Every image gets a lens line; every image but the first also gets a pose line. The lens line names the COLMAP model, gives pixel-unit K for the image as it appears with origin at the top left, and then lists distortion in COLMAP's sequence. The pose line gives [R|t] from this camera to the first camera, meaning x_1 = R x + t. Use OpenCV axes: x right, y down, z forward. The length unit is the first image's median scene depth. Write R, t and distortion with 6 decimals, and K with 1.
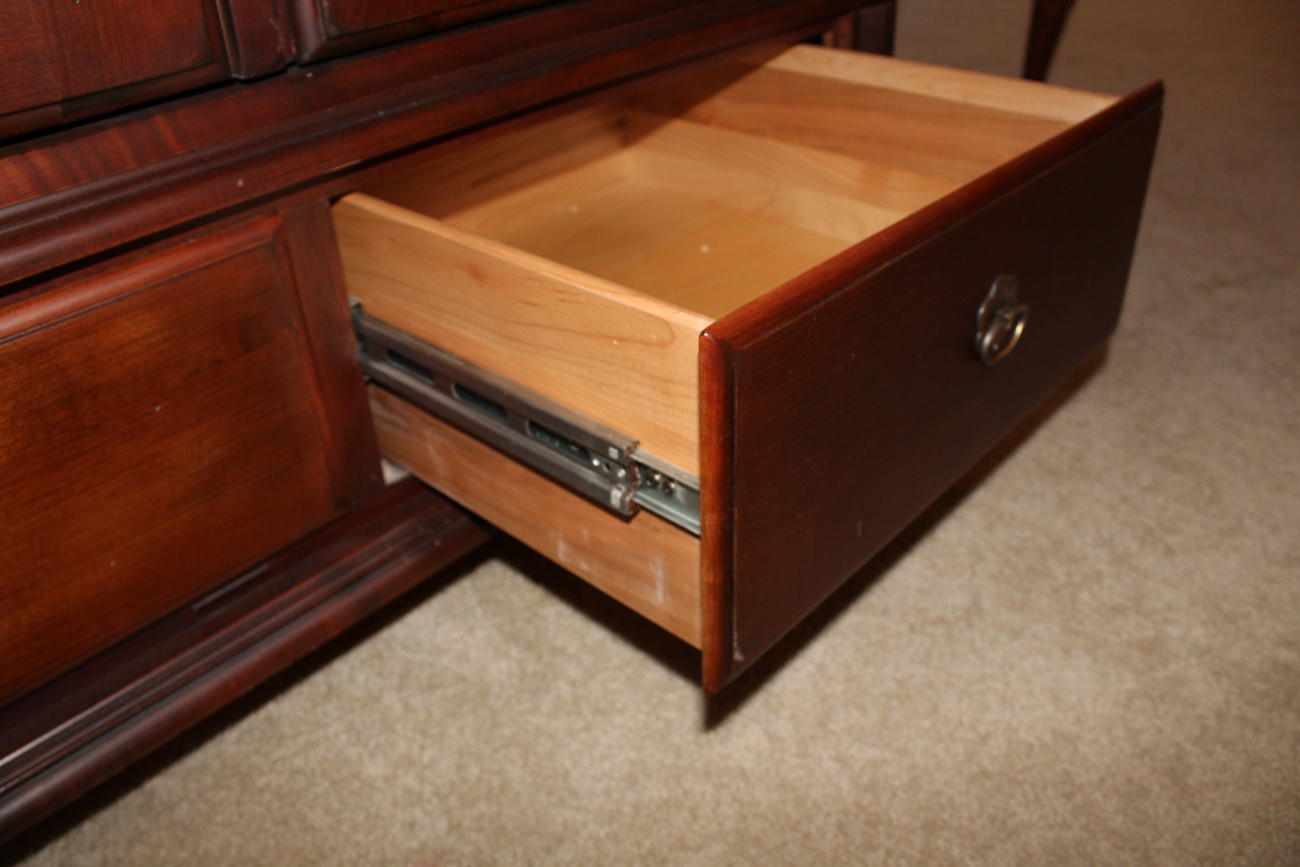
lens RADIAL K [[1055.4, 0, 650.0], [0, 1055.4, 433.5], [0, 0, 1]] dist [-0.180110, 0.150784]
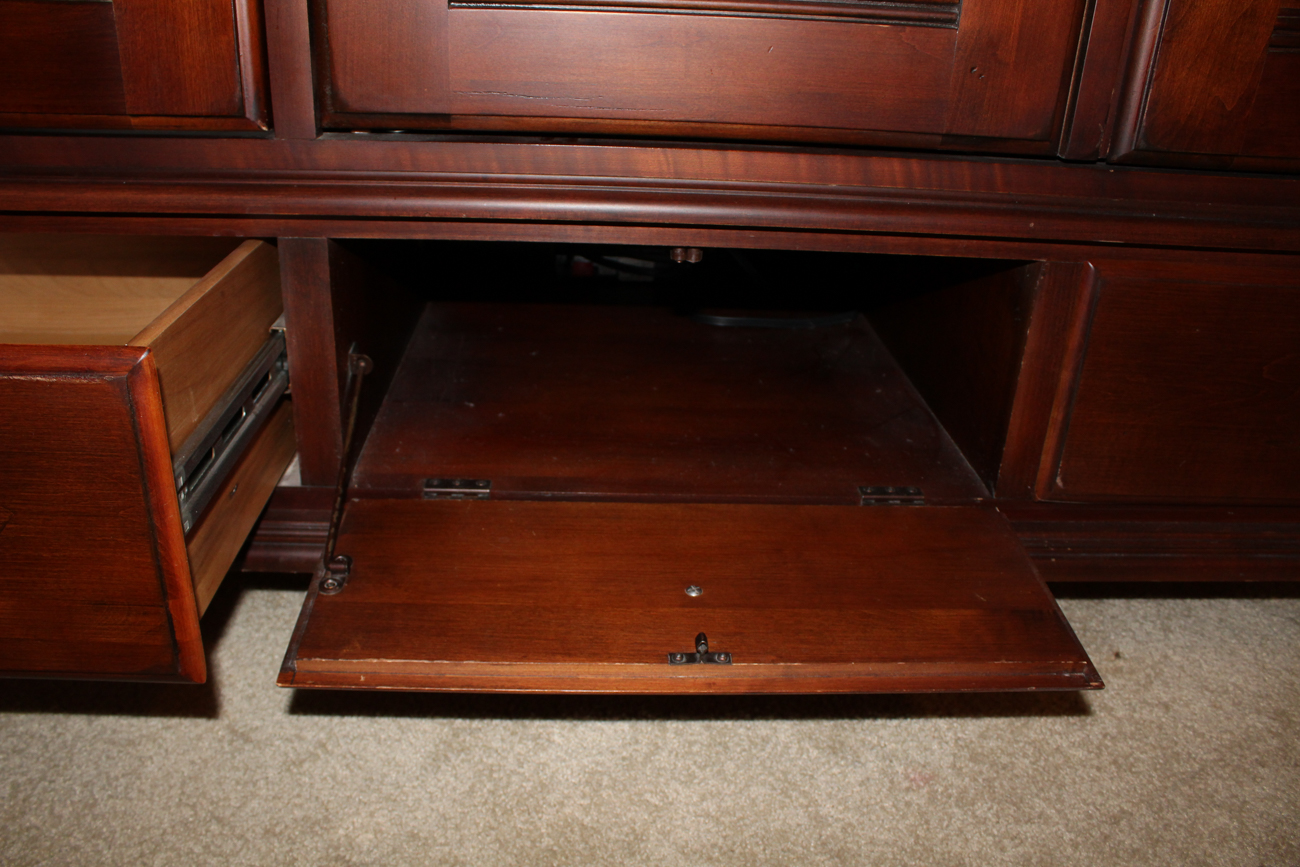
lens RADIAL K [[1055.4, 0, 650.0], [0, 1055.4, 433.5], [0, 0, 1]] dist [-0.180110, 0.150784]
pose [[0.713034, 0.362041, -0.600424, 0.162870], [-0.439704, 0.897936, 0.019261, 0.204173], [0.546116, 0.250275, 0.799450, -0.315033]]
